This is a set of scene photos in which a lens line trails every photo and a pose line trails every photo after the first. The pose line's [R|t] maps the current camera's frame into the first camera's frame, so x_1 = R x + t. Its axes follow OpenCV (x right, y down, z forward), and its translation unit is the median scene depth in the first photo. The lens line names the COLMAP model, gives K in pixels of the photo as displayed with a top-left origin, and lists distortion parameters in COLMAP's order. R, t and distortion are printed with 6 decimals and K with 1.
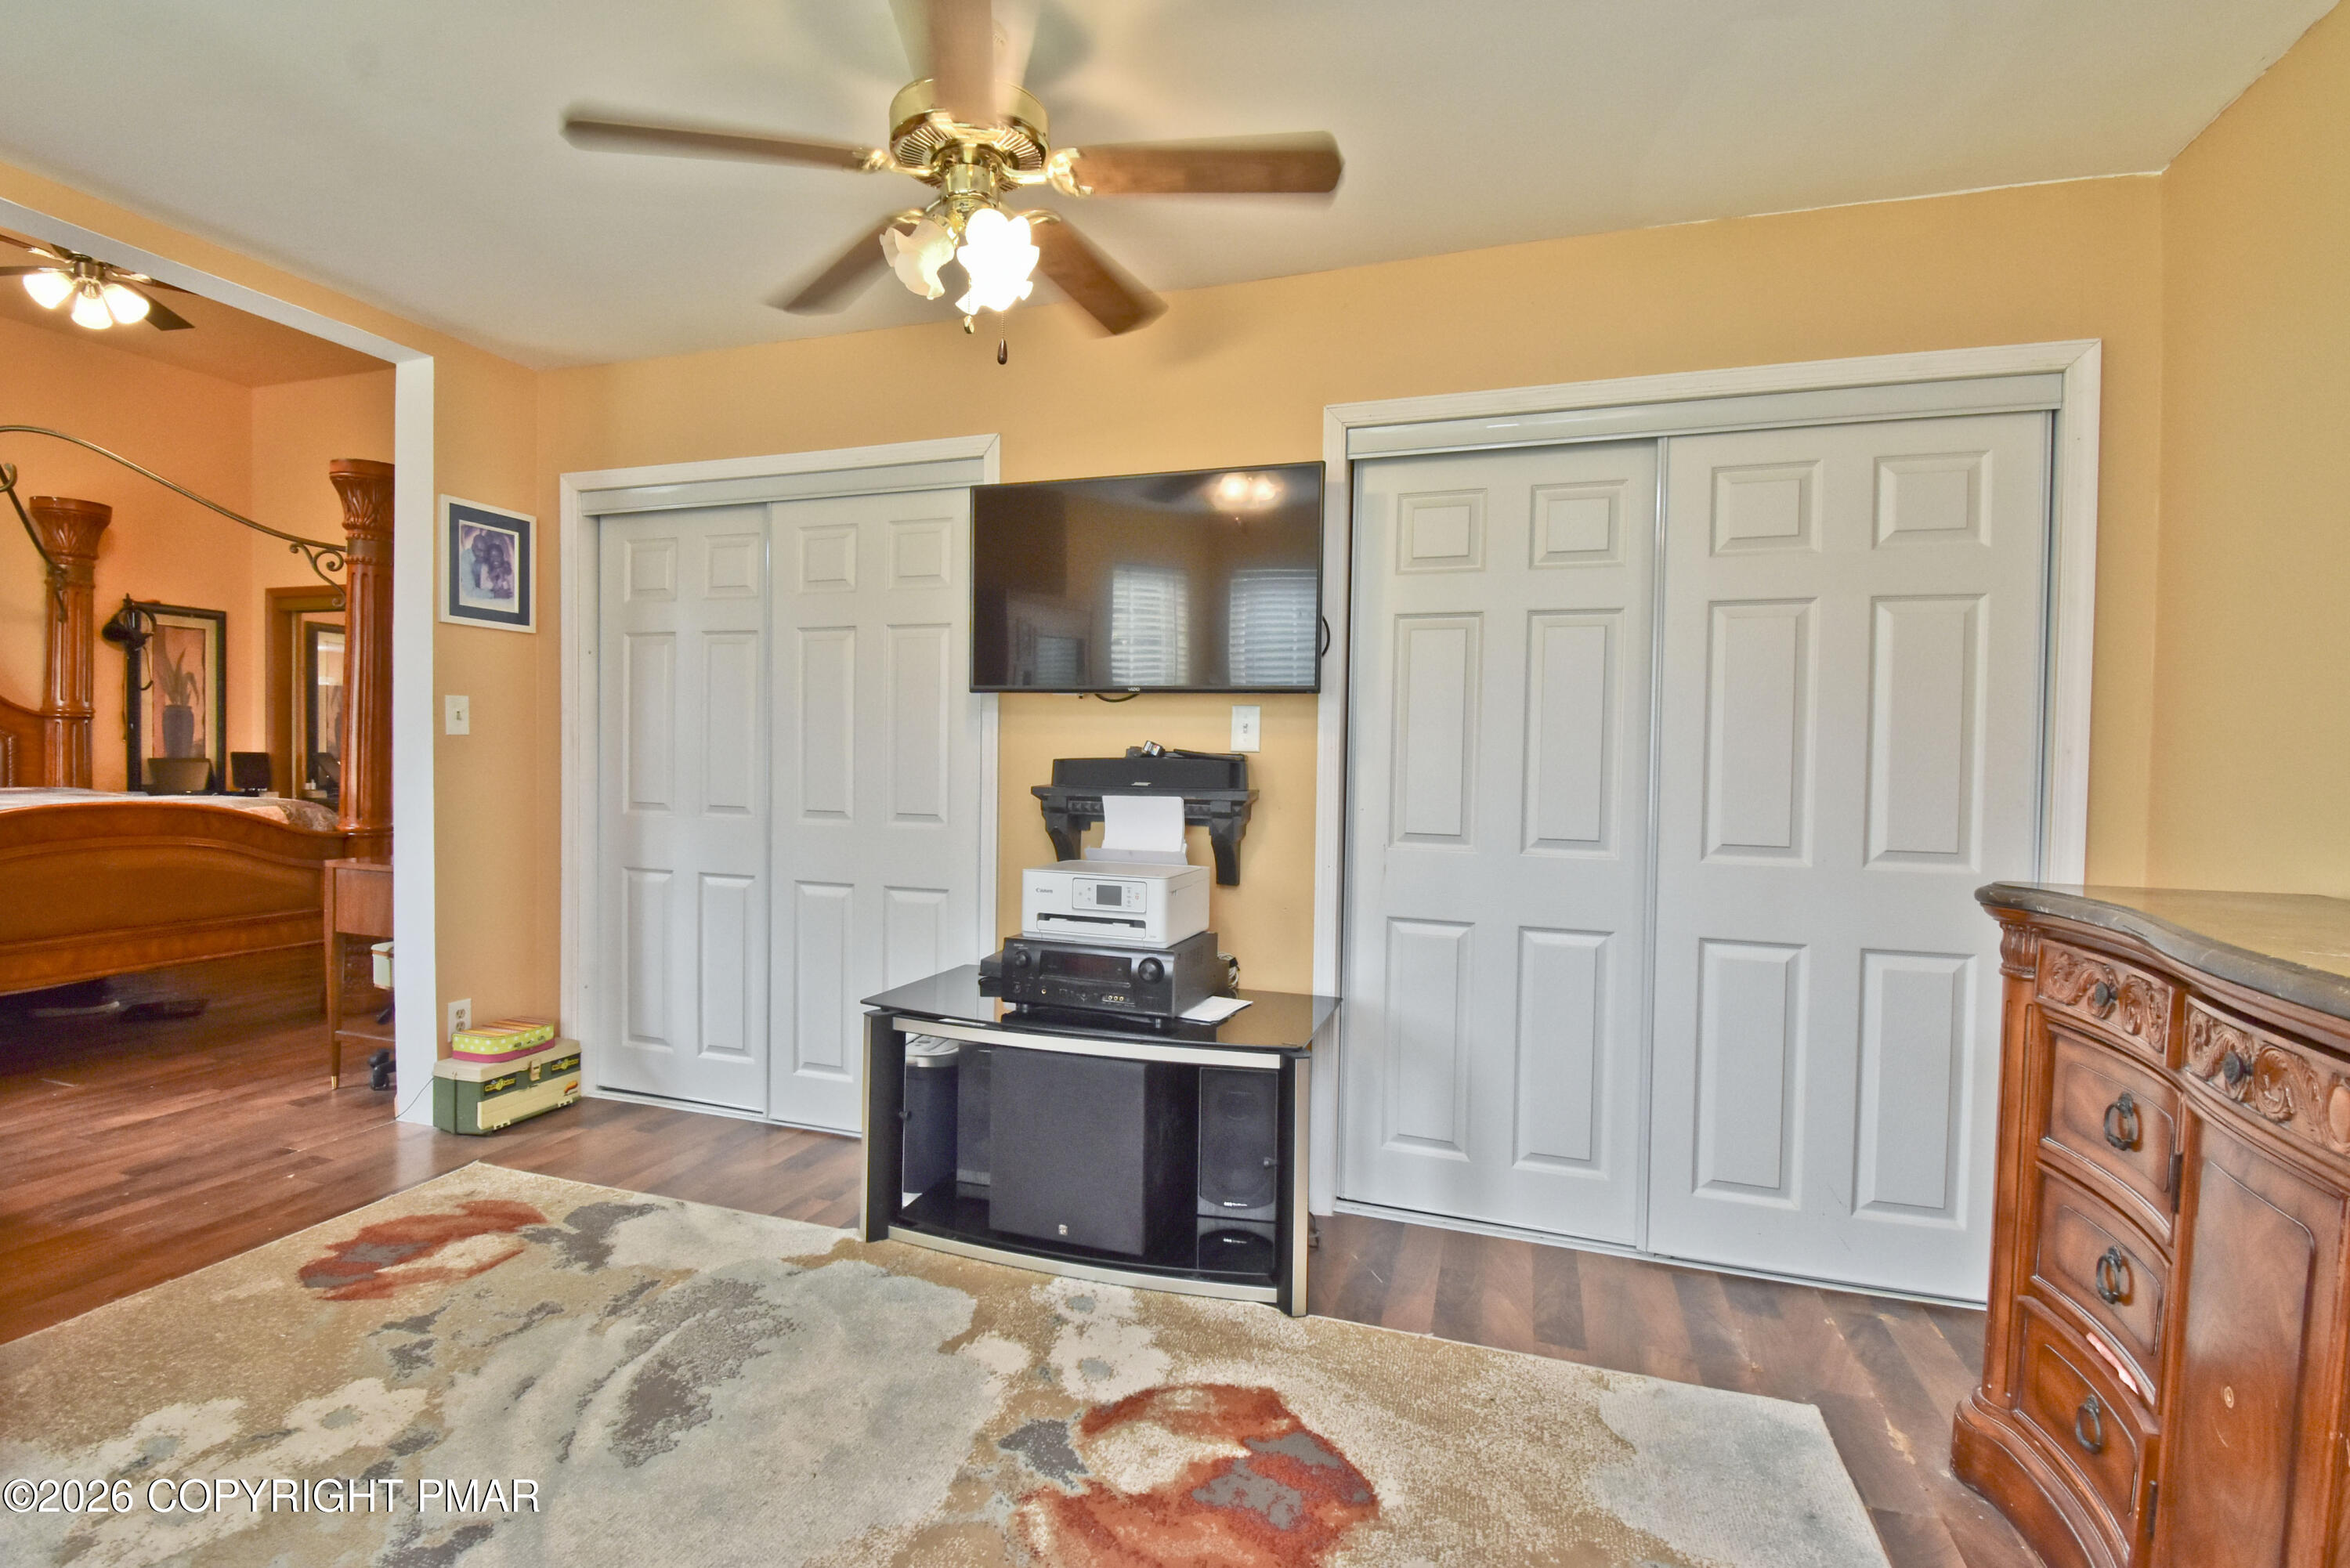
lens RADIAL K [[1092.1, 0, 1141.5], [0, 1092.1, 768.7], [0, 0, 1]] dist [0.004504, -0.018611]
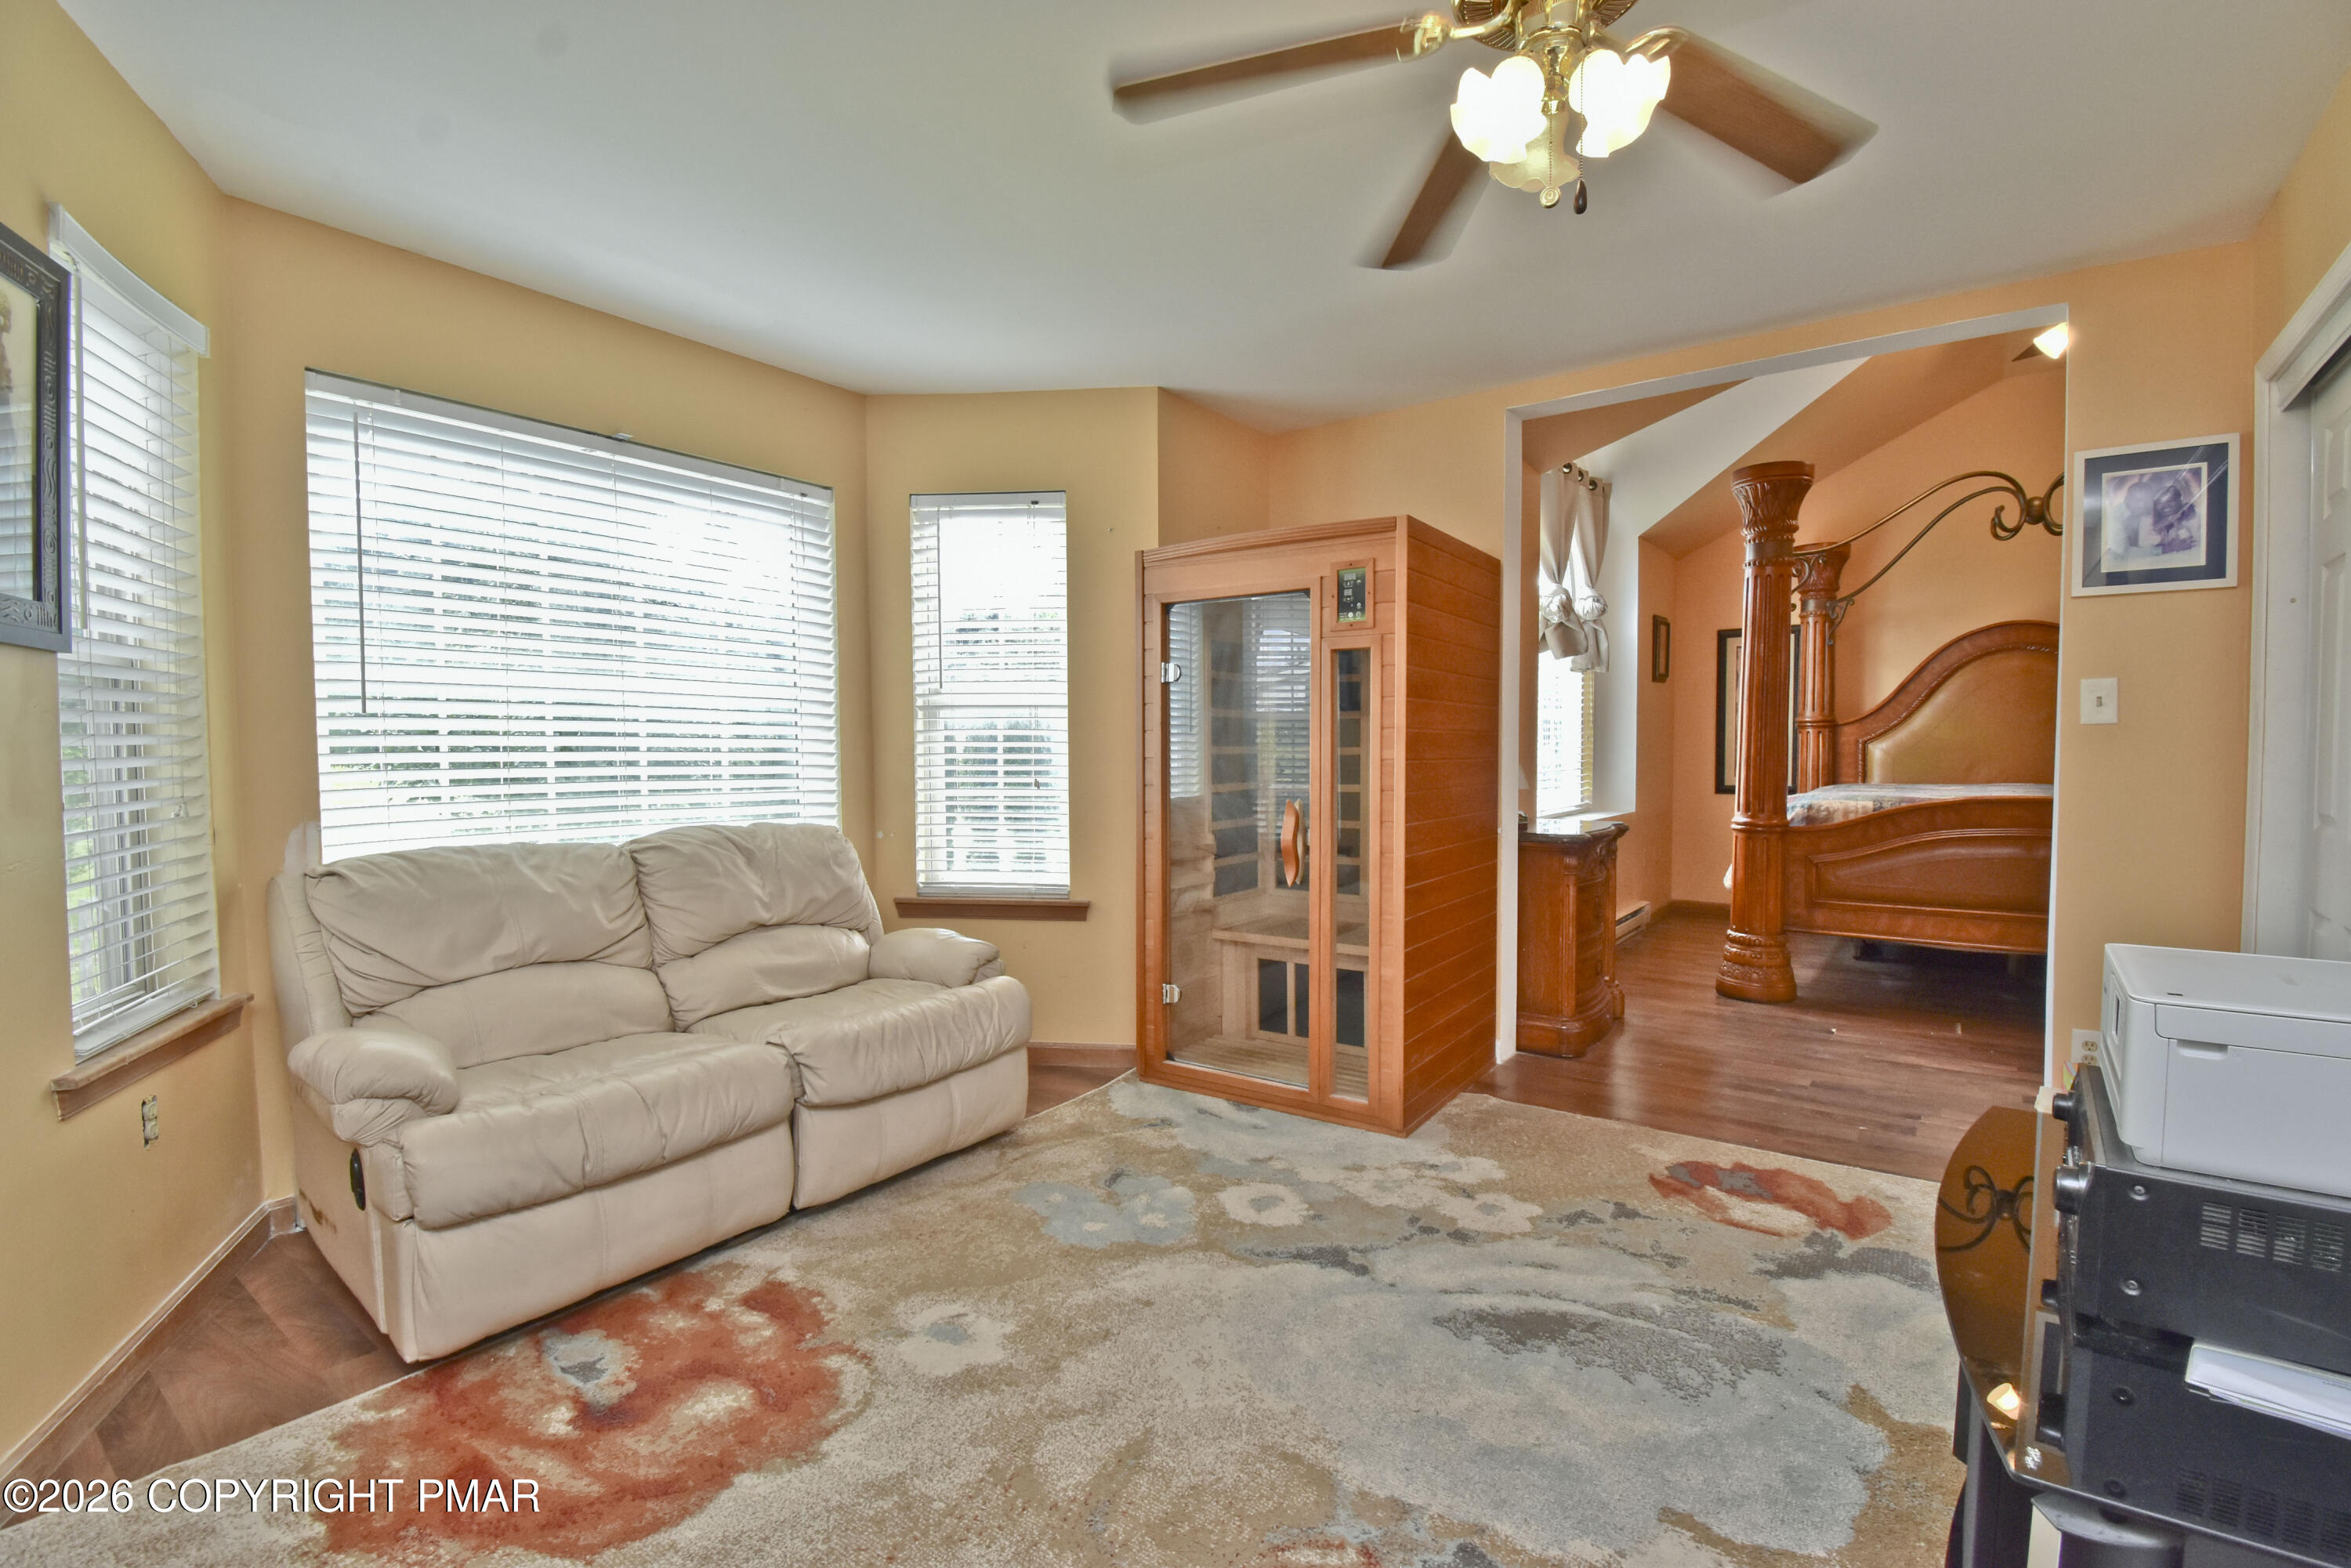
lens RADIAL K [[1038.8, 0, 1175.0], [0, 1038.8, 797.3], [0, 0, 1]] dist [0.019423, -0.025070]
pose [[-0.301264, 0.027749, -0.953137, 0.600045], [-0.009959, 0.999430, 0.032244, 0.011530], [0.953489, 0.019206, -0.300816, 0.875421]]
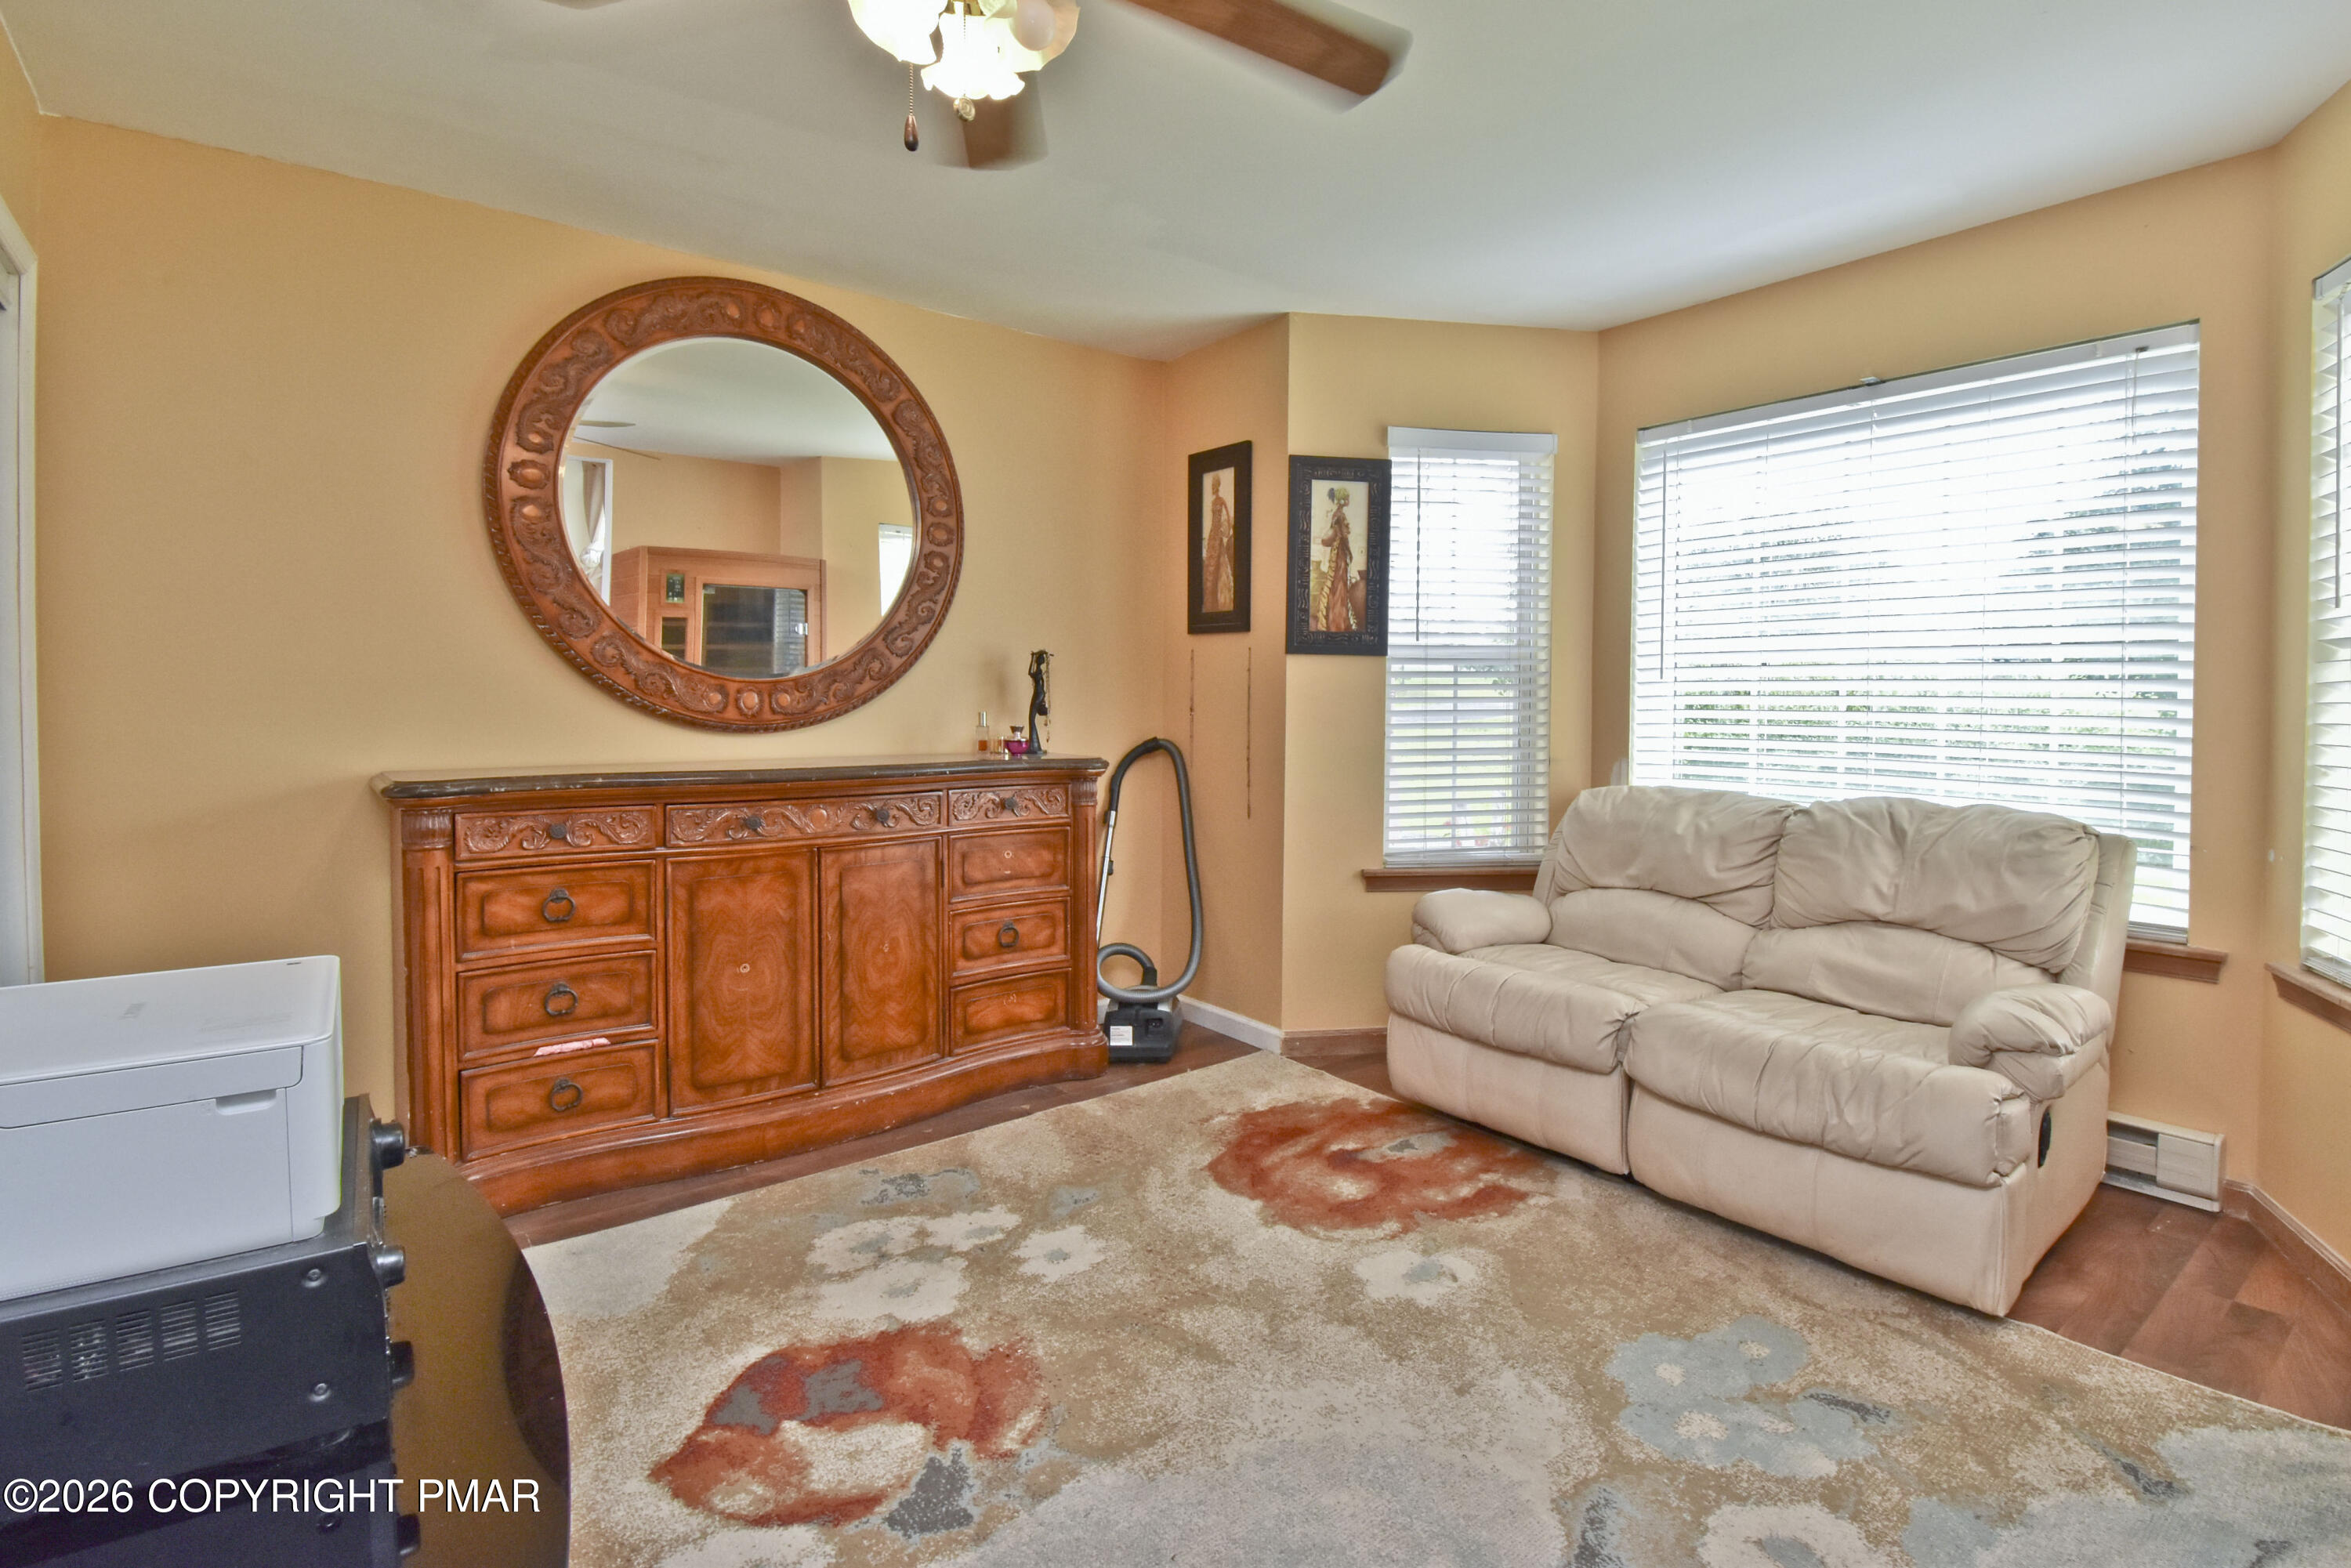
lens RADIAL K [[1125.0, 0, 1274.7], [0, 1125.0, 732.6], [0, 0, 1]] dist [0.003192, -0.021169]
pose [[-0.862273, -0.038220, 0.505000, -0.638403], [-0.017577, 0.998806, 0.045579, -0.024467], [-0.506139, 0.030425, -0.861915, 1.380169]]
